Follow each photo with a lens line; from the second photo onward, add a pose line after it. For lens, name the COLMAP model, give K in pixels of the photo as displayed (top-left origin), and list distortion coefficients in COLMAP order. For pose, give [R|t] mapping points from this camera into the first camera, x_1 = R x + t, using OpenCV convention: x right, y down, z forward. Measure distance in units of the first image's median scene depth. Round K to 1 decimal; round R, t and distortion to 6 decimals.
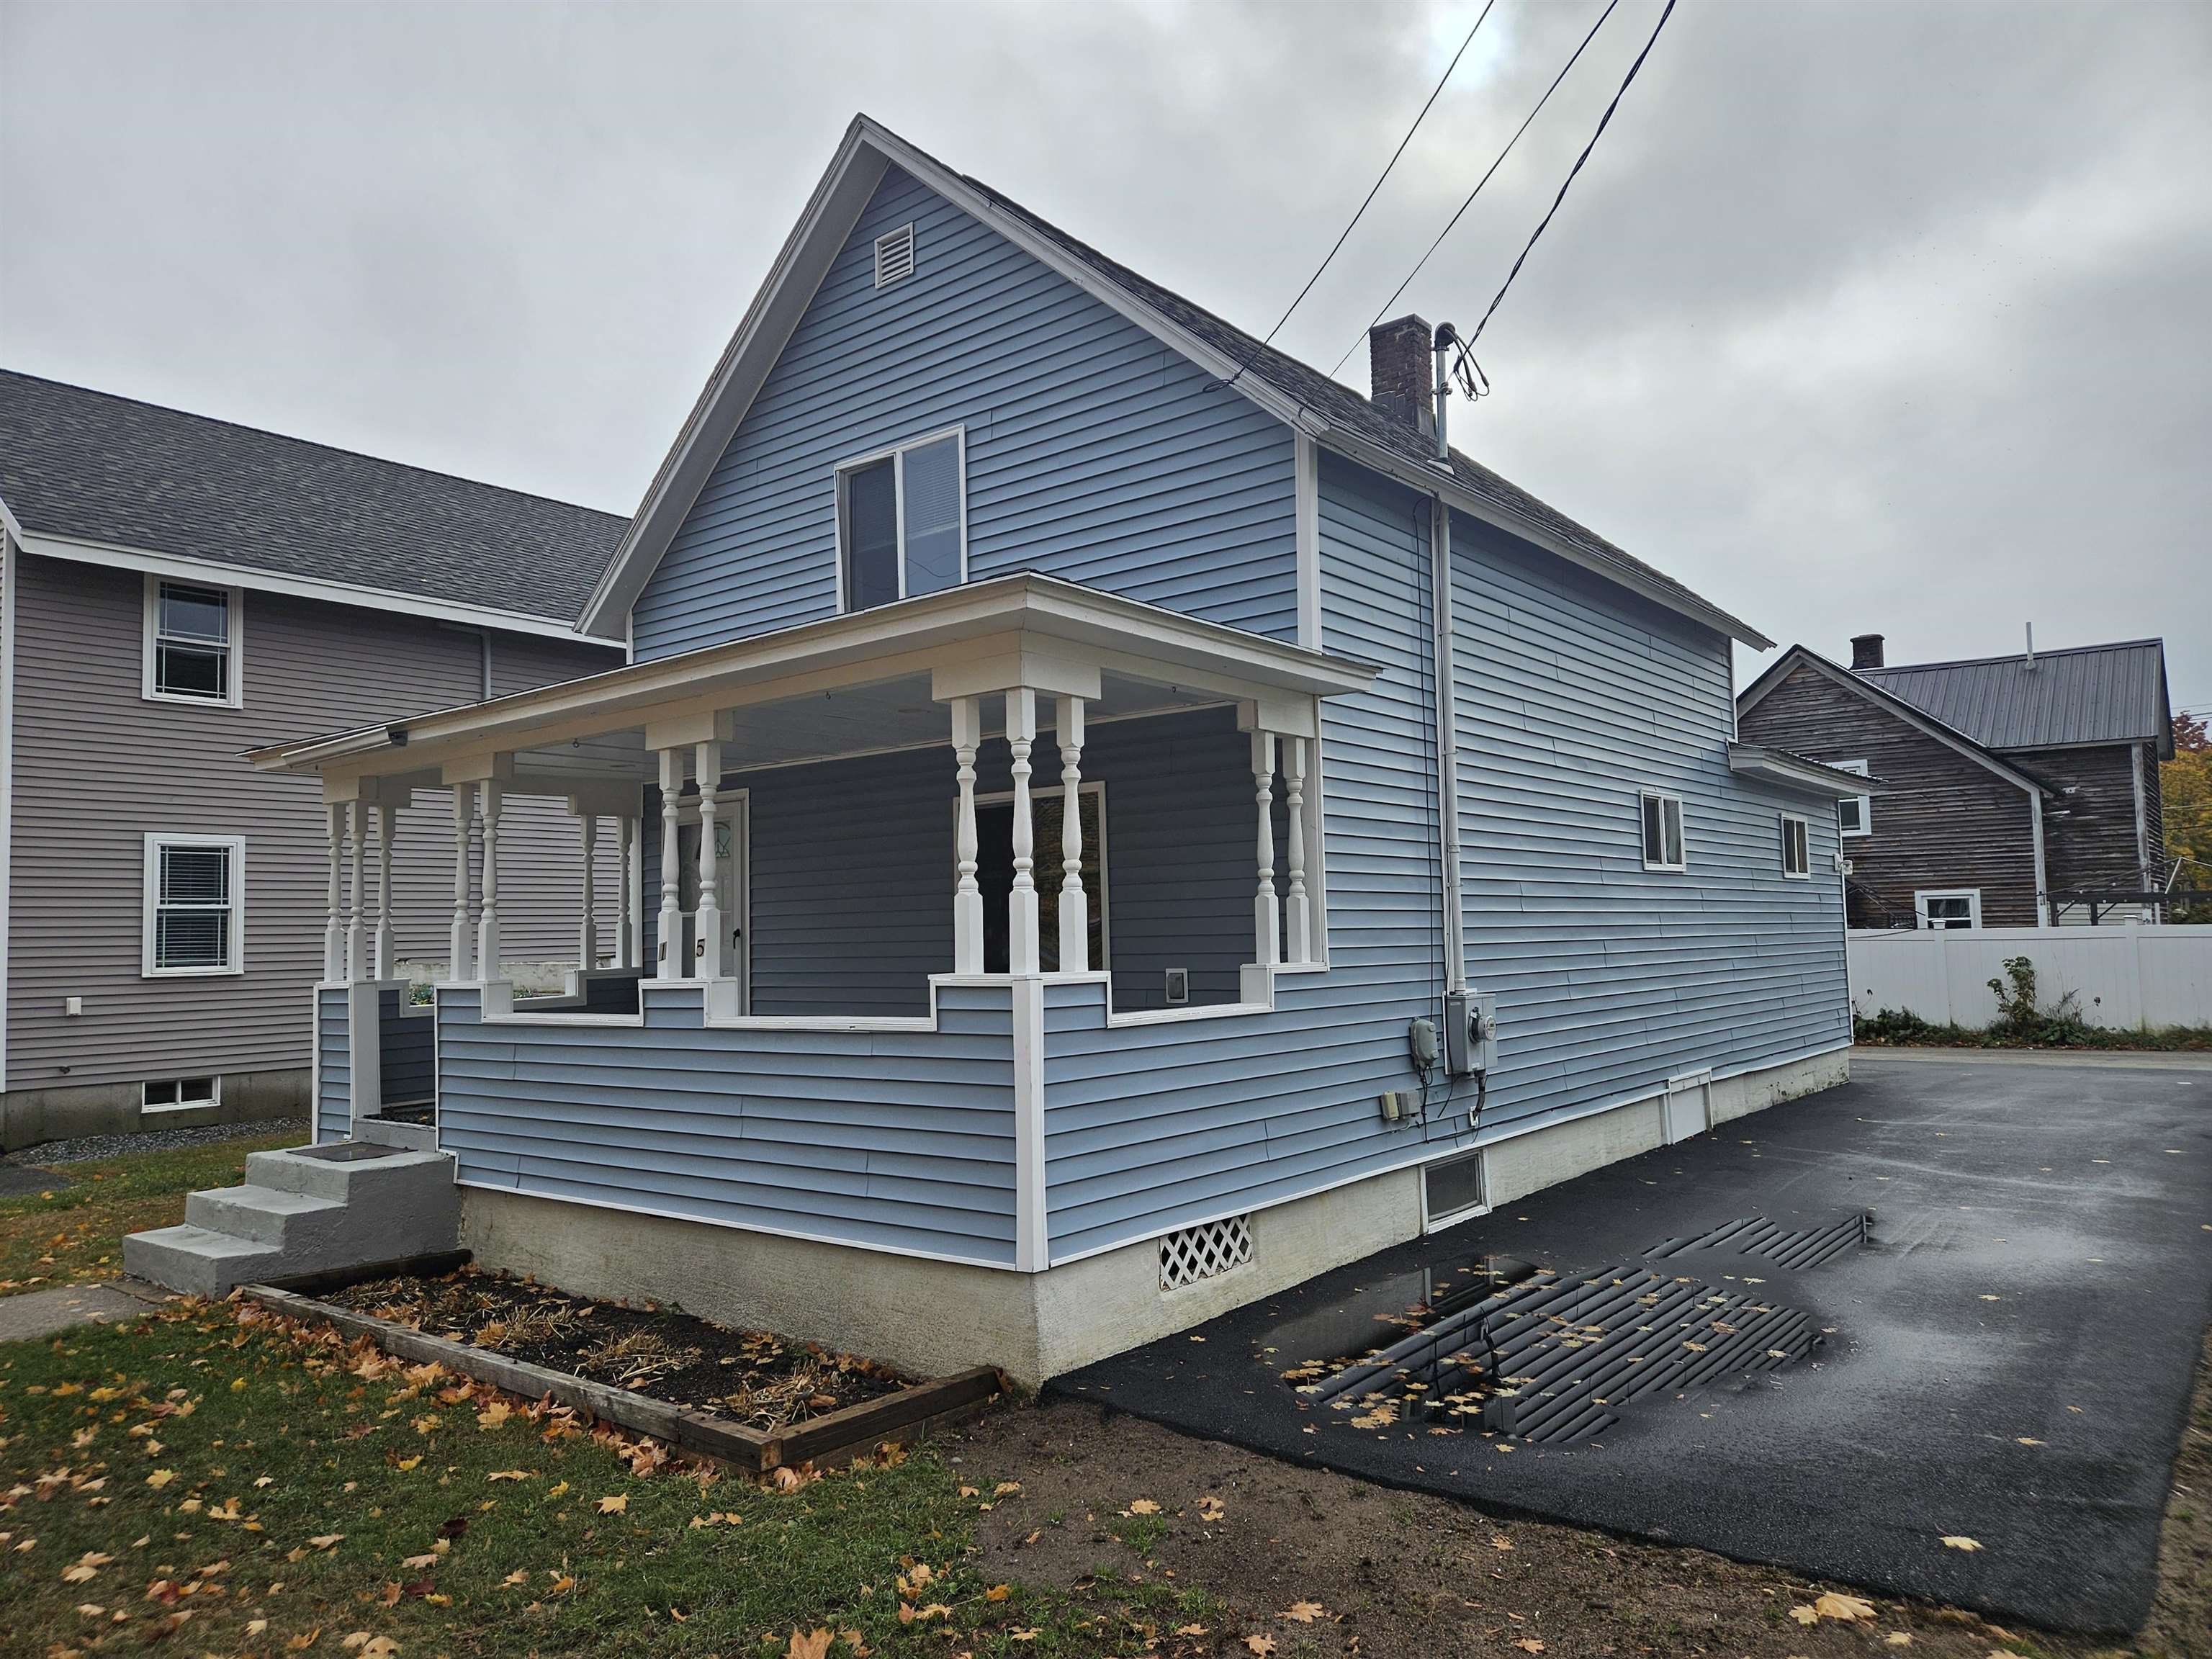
lens RADIAL K [[1508.4, 0, 1106.0], [0, 1508.4, 829.5], [0, 0, 1]] dist [0.039493, -0.001945]
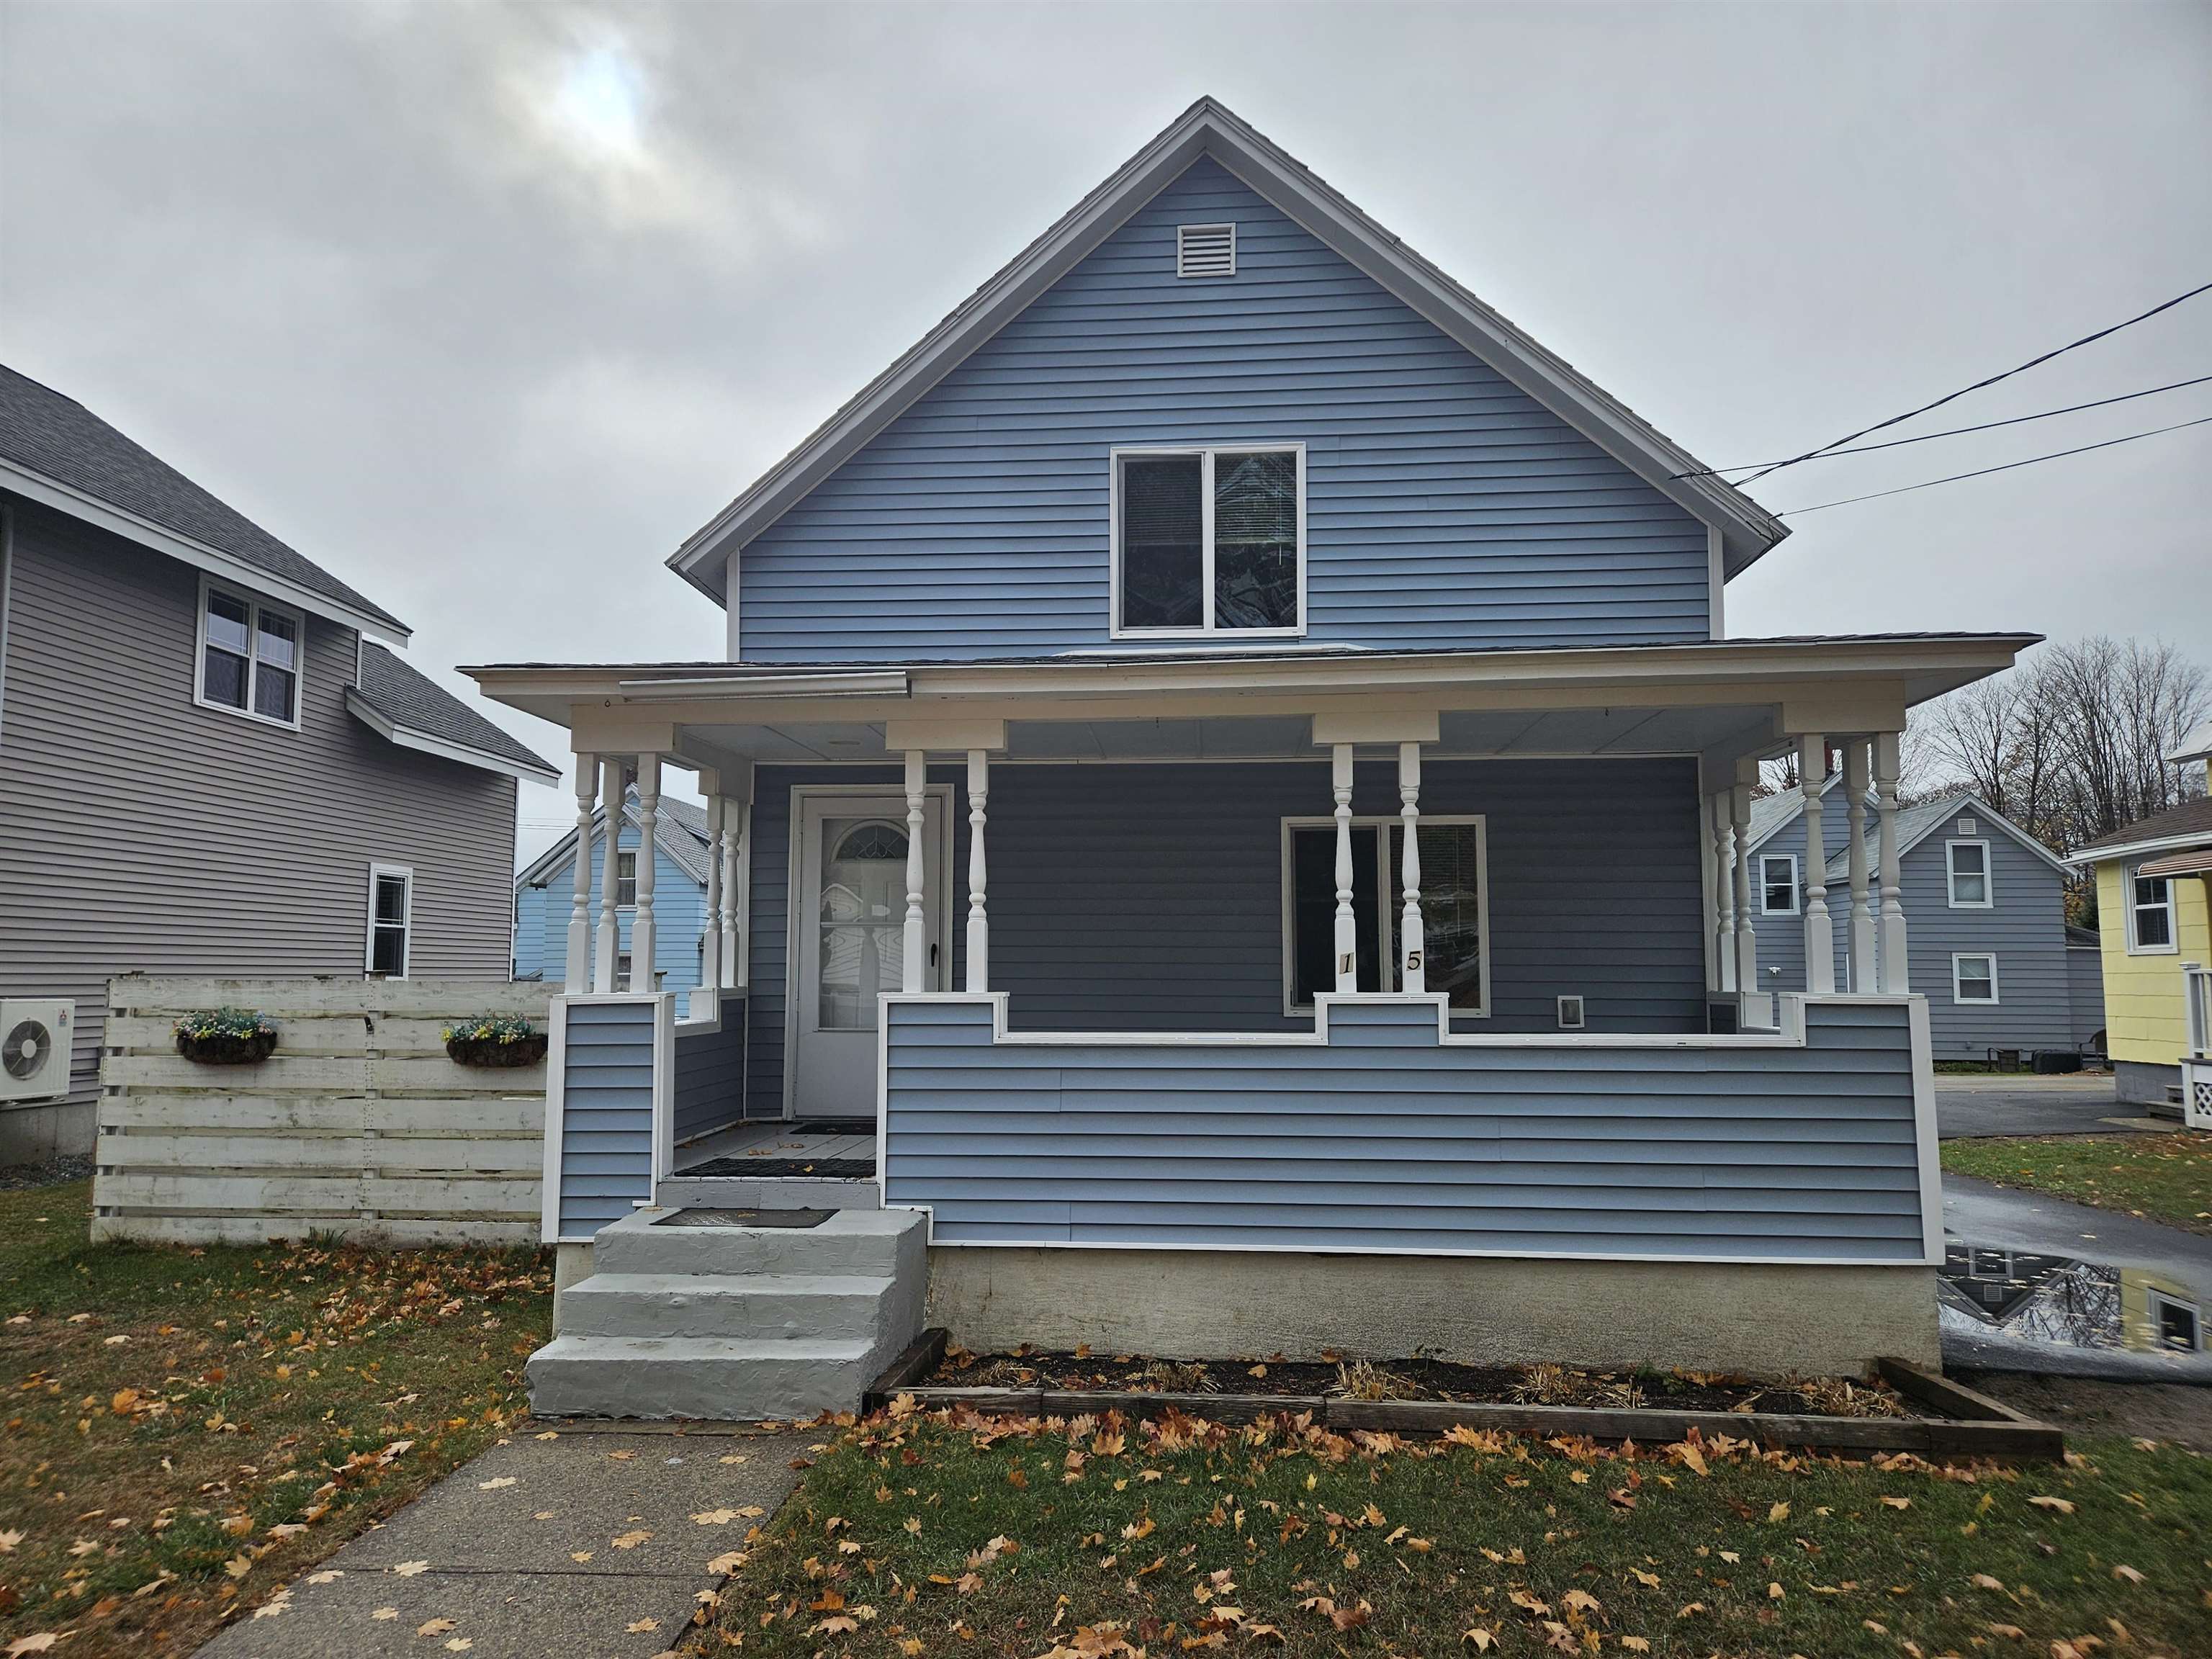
lens RADIAL K [[1508.4, 0, 1106.0], [0, 1508.4, 829.5], [0, 0, 1]] dist [0.039493, -0.001945]
pose [[0.831192, 0.078398, 0.550430, -0.704587], [-0.059689, 0.996870, -0.051849, 0.042576], [-0.552772, 0.010242, 0.833270, 0.242102]]
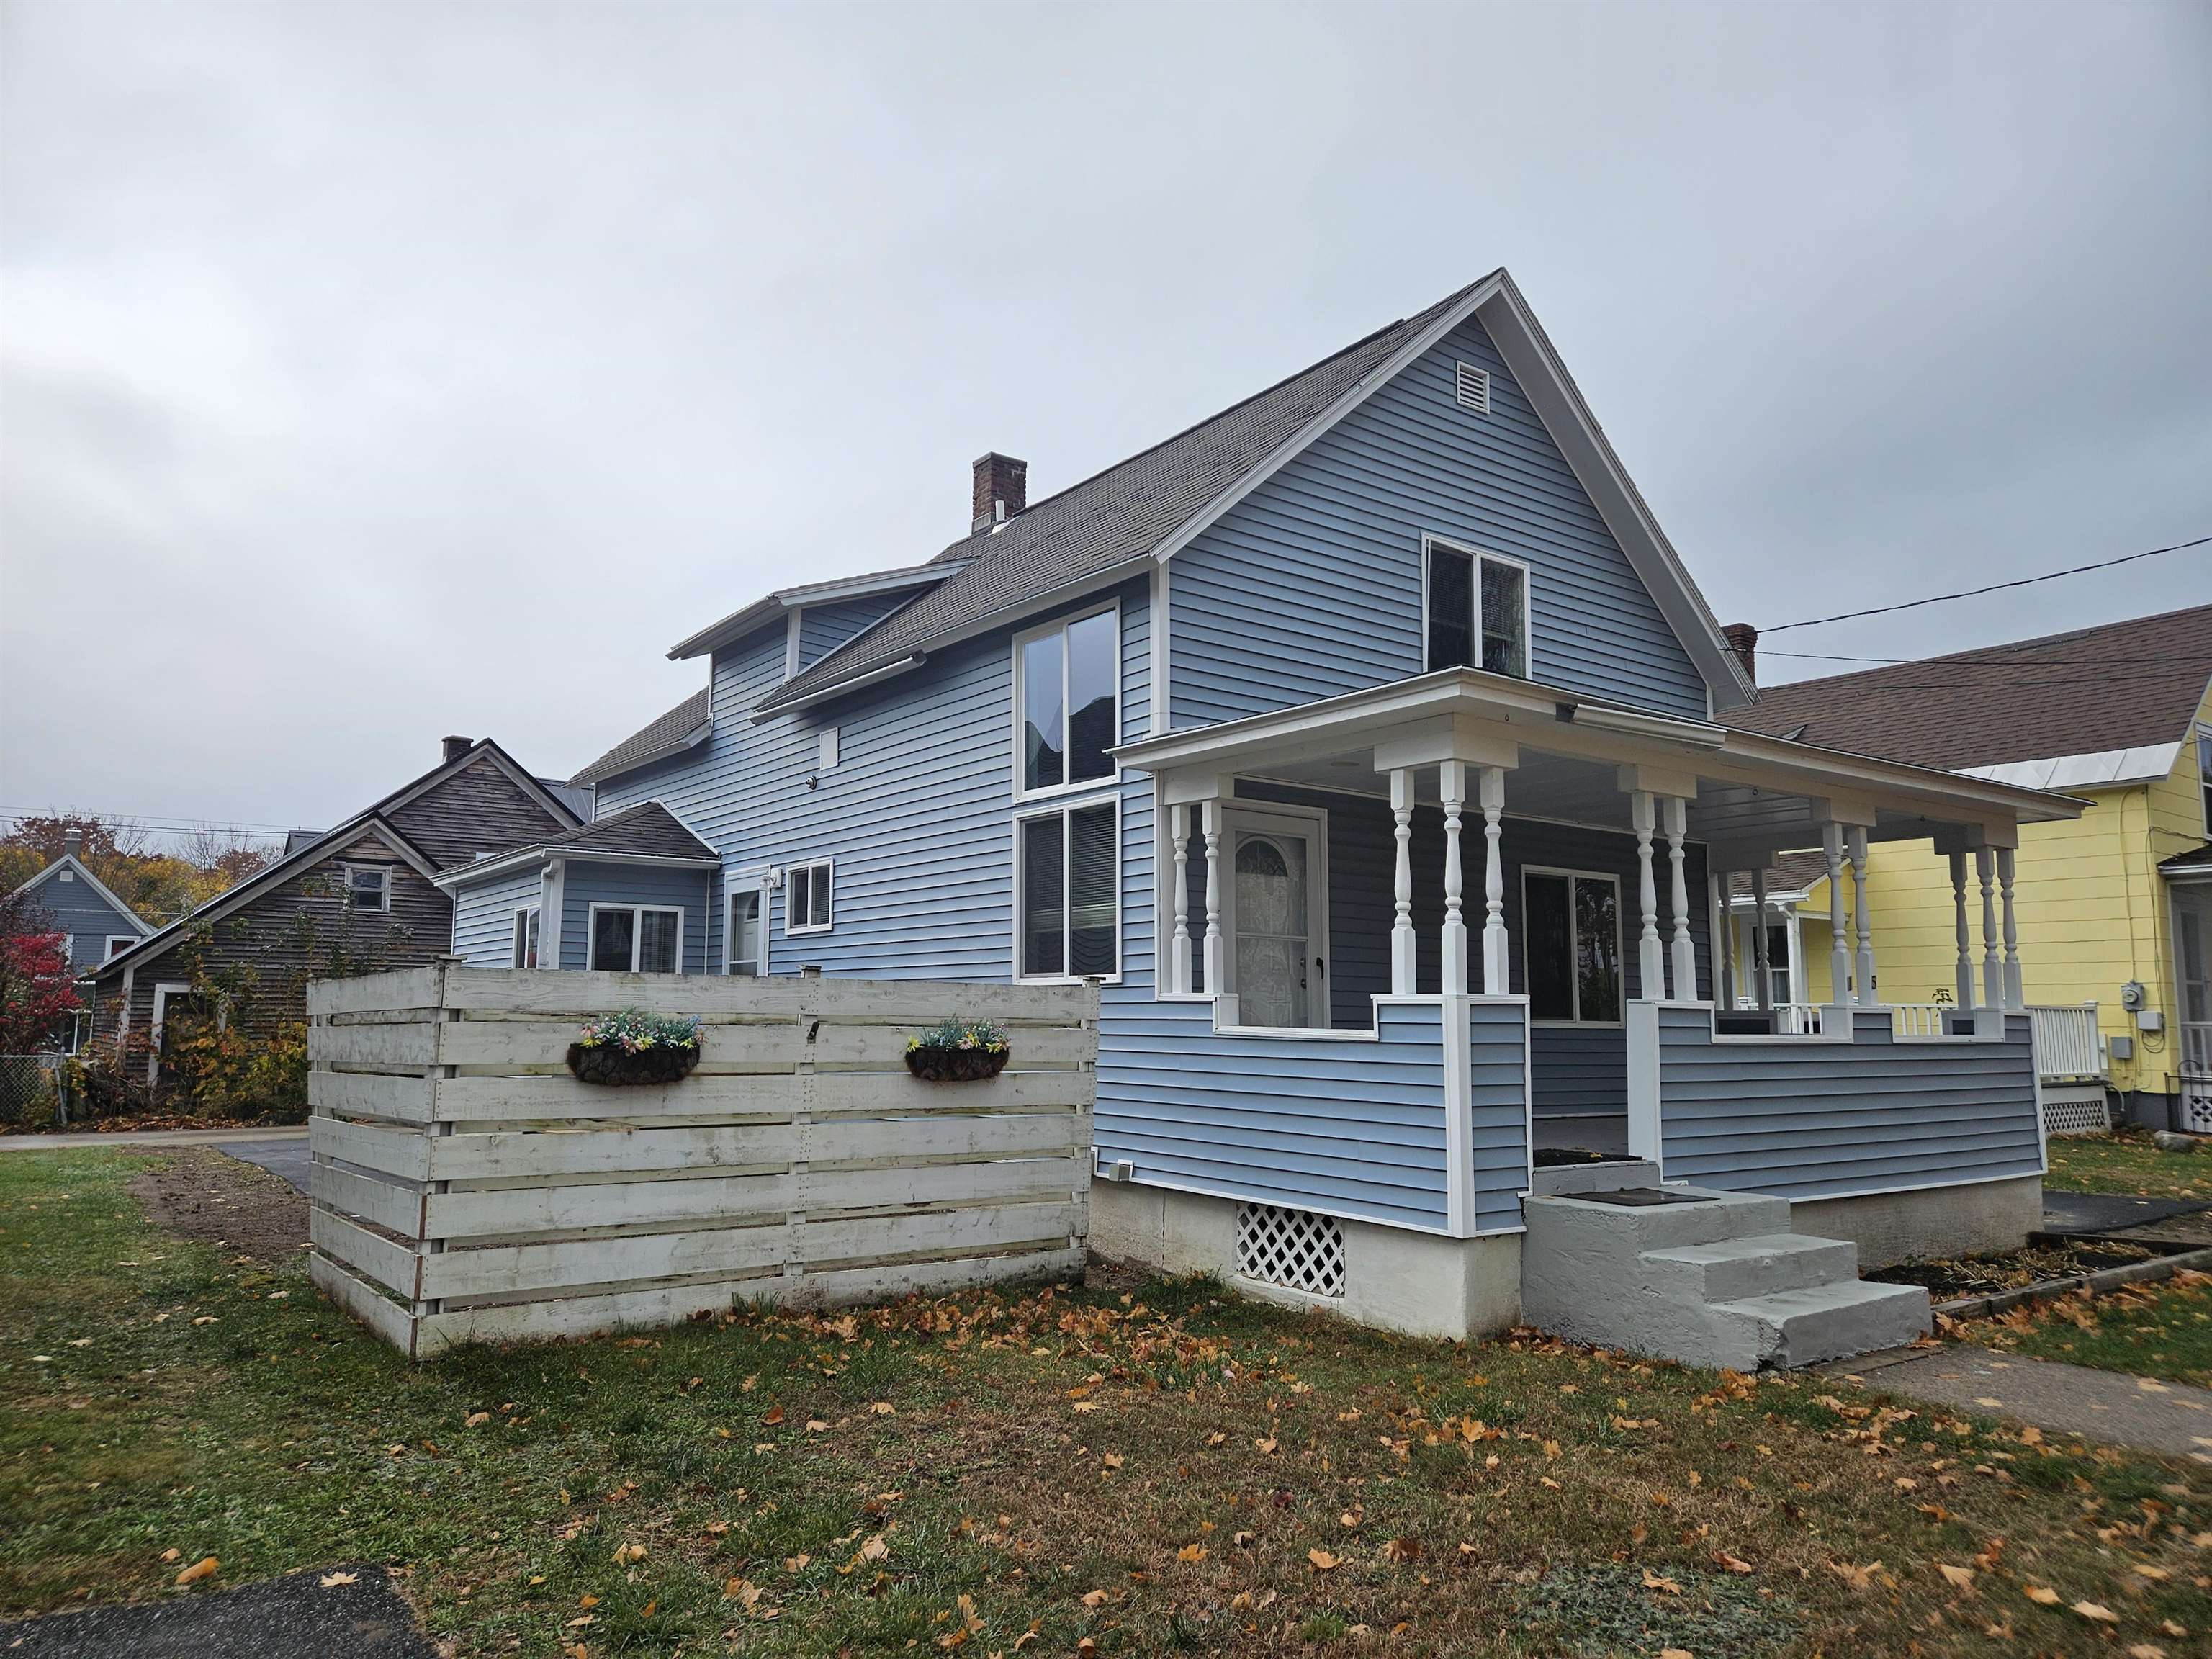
lens RADIAL K [[1461.2, 0, 1106.0], [0, 1461.2, 829.5], [0, 0, 1]] dist [0.045916, 0.001420]
pose [[0.254317, 0.148996, 0.955575, -1.257552], [-0.080686, 0.987885, -0.132560, 0.129860], [-0.963749, -0.043389, 0.263258, 0.977581]]
